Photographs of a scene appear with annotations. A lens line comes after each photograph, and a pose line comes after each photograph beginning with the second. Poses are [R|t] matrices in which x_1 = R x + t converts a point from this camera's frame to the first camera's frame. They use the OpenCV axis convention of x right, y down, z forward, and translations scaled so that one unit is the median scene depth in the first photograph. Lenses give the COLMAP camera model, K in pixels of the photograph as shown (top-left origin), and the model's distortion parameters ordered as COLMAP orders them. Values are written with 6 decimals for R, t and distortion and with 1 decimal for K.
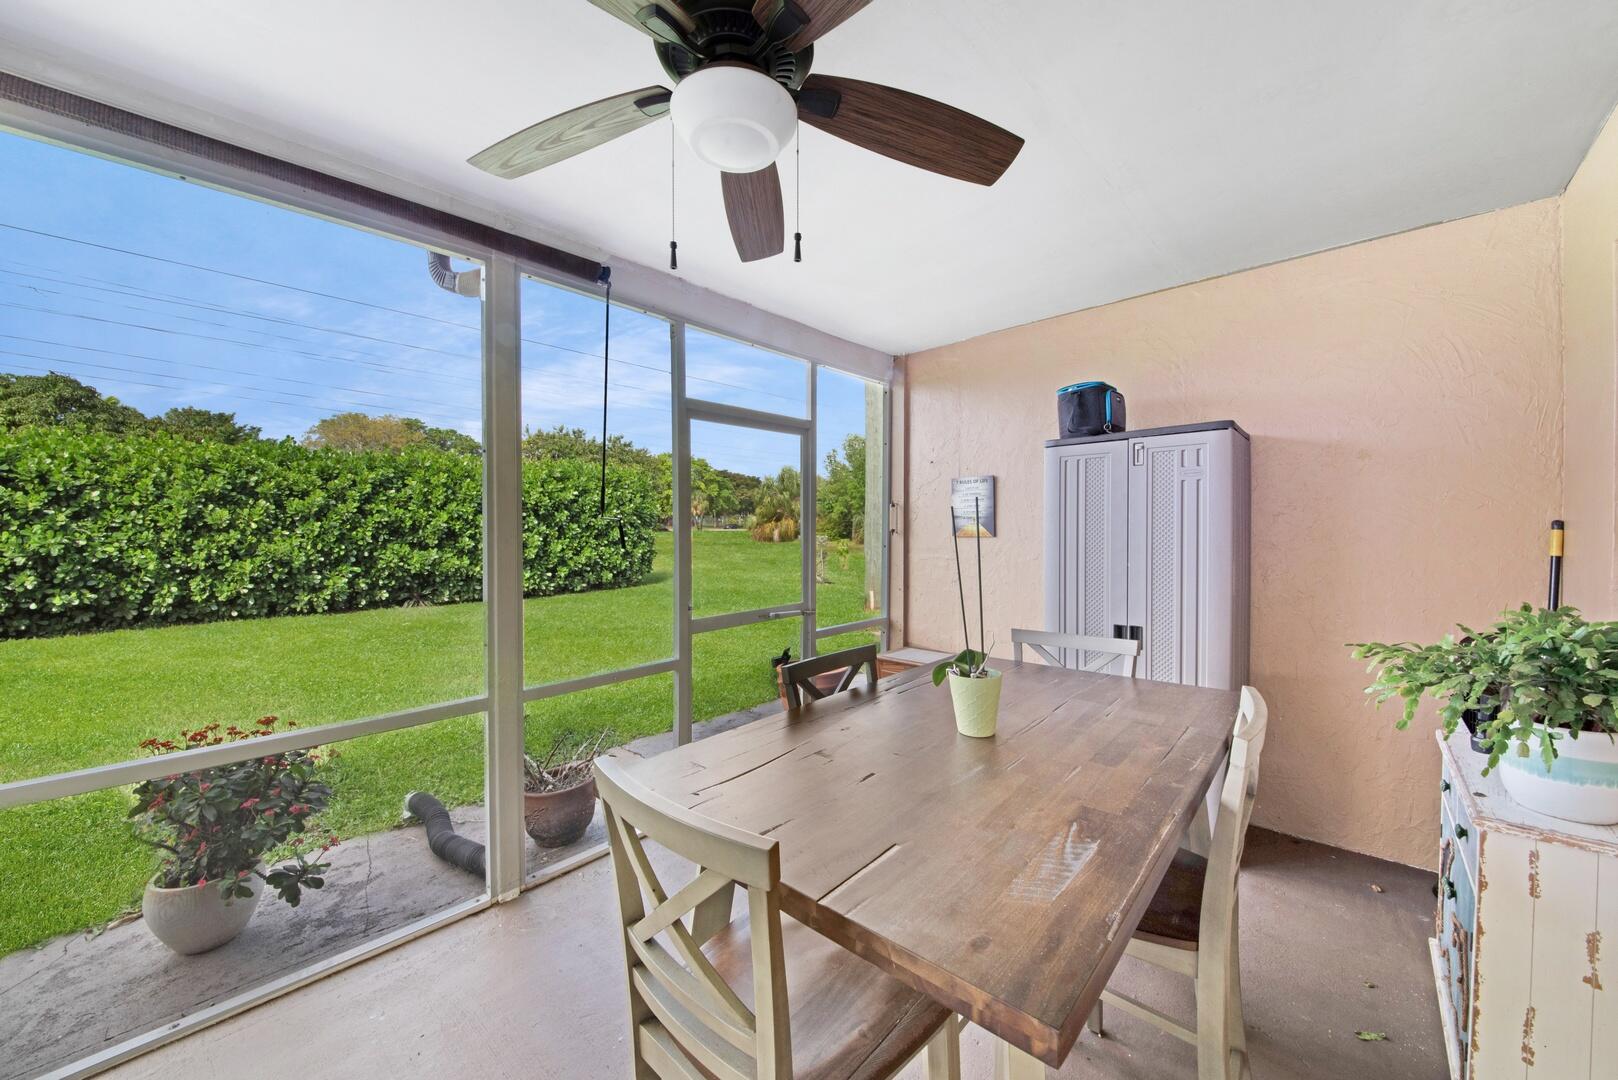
lens RADIAL K [[572.9, 0, 812.0], [0, 572.9, 531.4], [0, 0, 1]] dist [-0.010642, -0.004905]
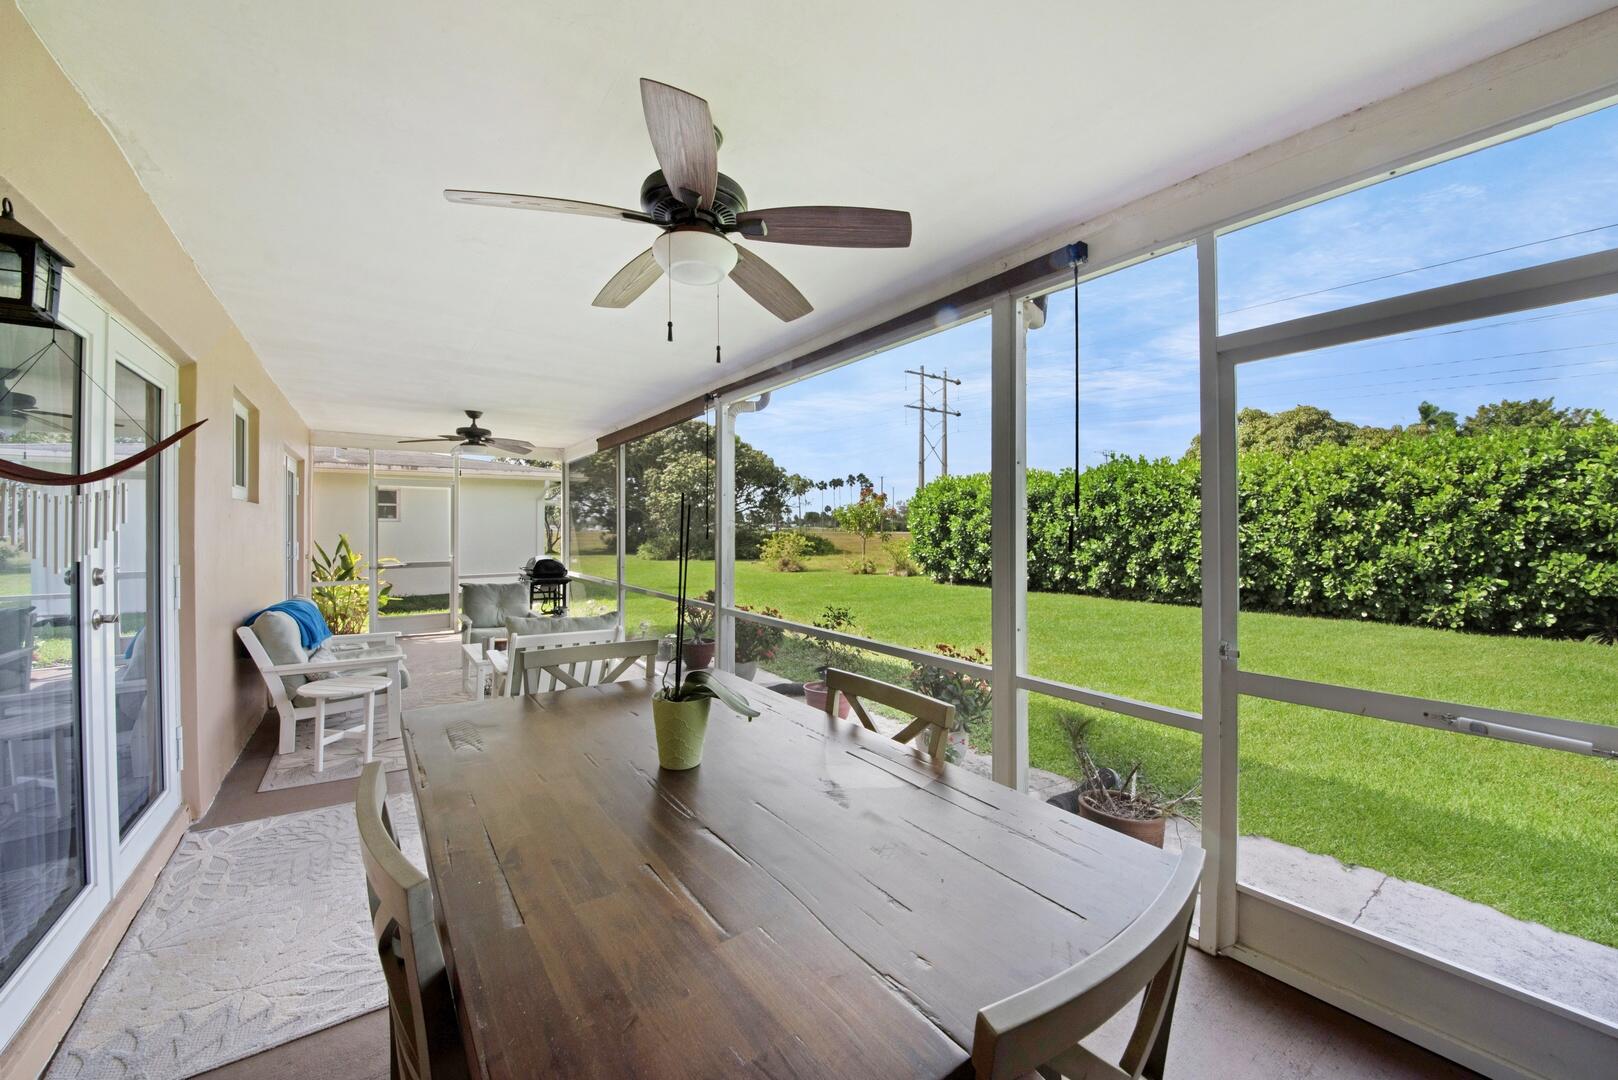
lens RADIAL K [[572.9, 0, 804.3], [0, 572.9, 526.9], [0, 0, 1]] dist [-0.010642, -0.004905]
pose [[-0.179647, -0.000300, -0.983731, 0.151137], [-0.010950, 0.999939, 0.001695, -0.001668], [0.983670, 0.011076, -0.179639, 0.184079]]
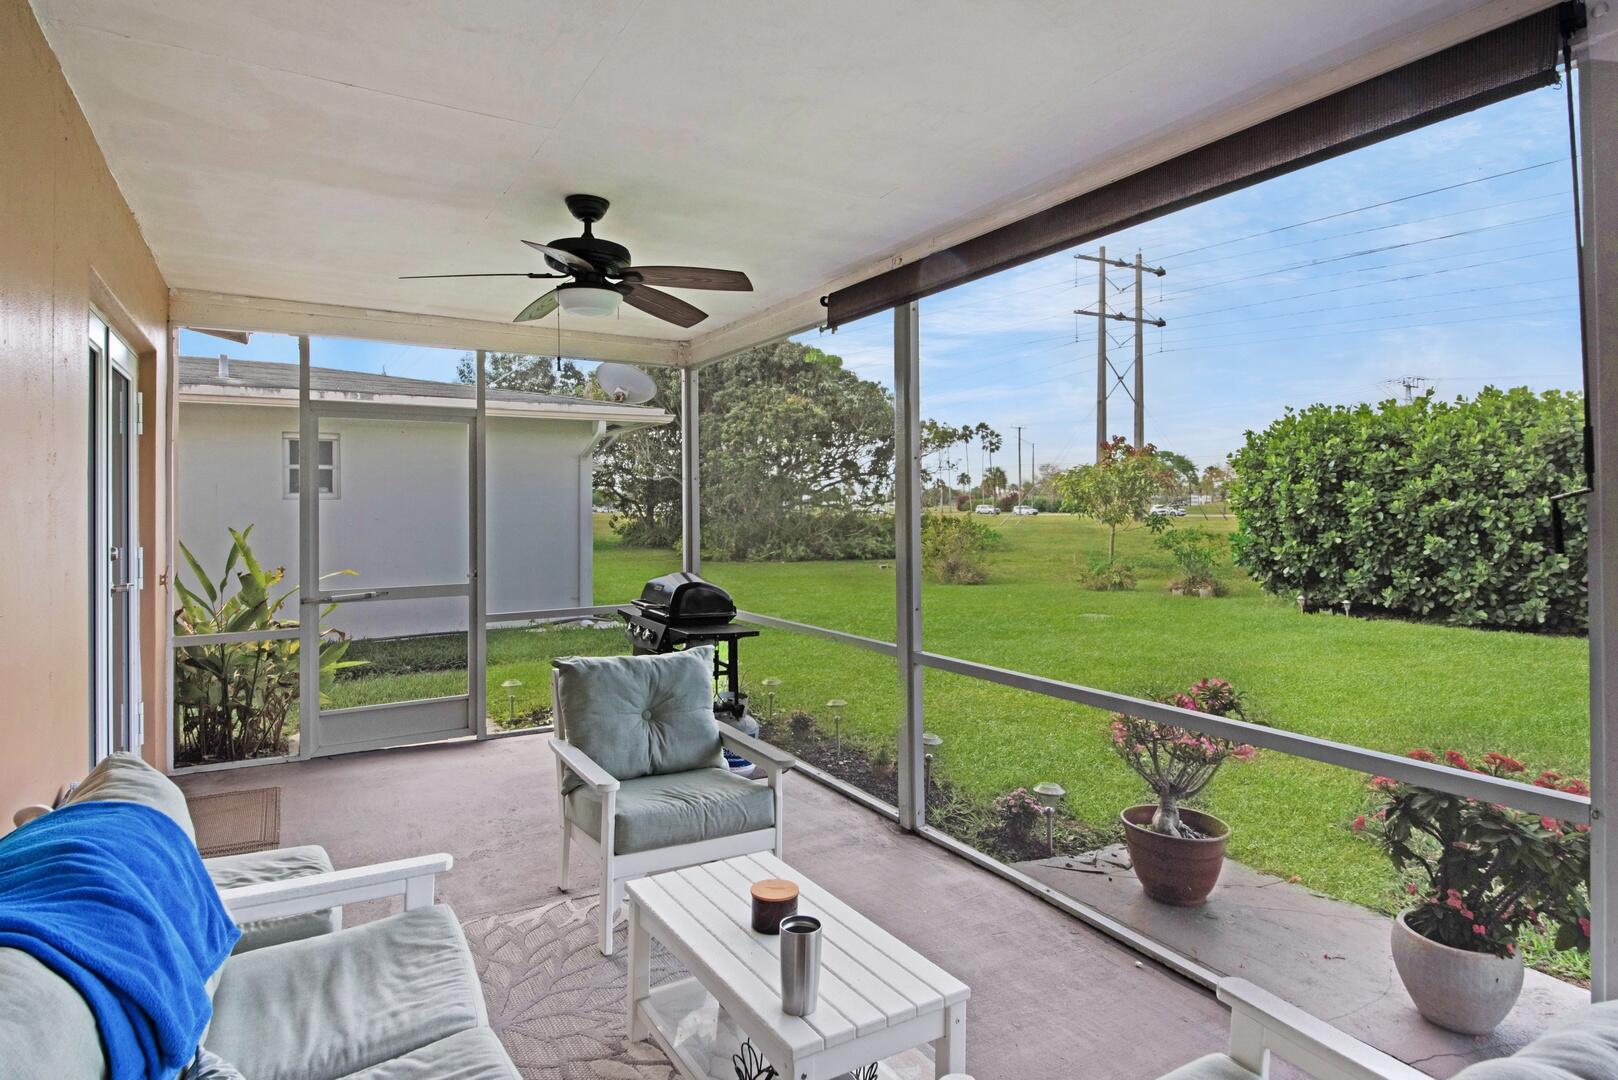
lens RADIAL K [[862.2, 0, 810.8], [0, 862.2, 504.0], [0, 0, 1]] dist [0.011607, 0.001026]
pose [[-0.267091, -0.001243, -0.963671, -0.102033], [-0.005847, 0.999983, 0.000331, 0.000748], [0.963654, 0.005723, -0.267094, -0.124650]]
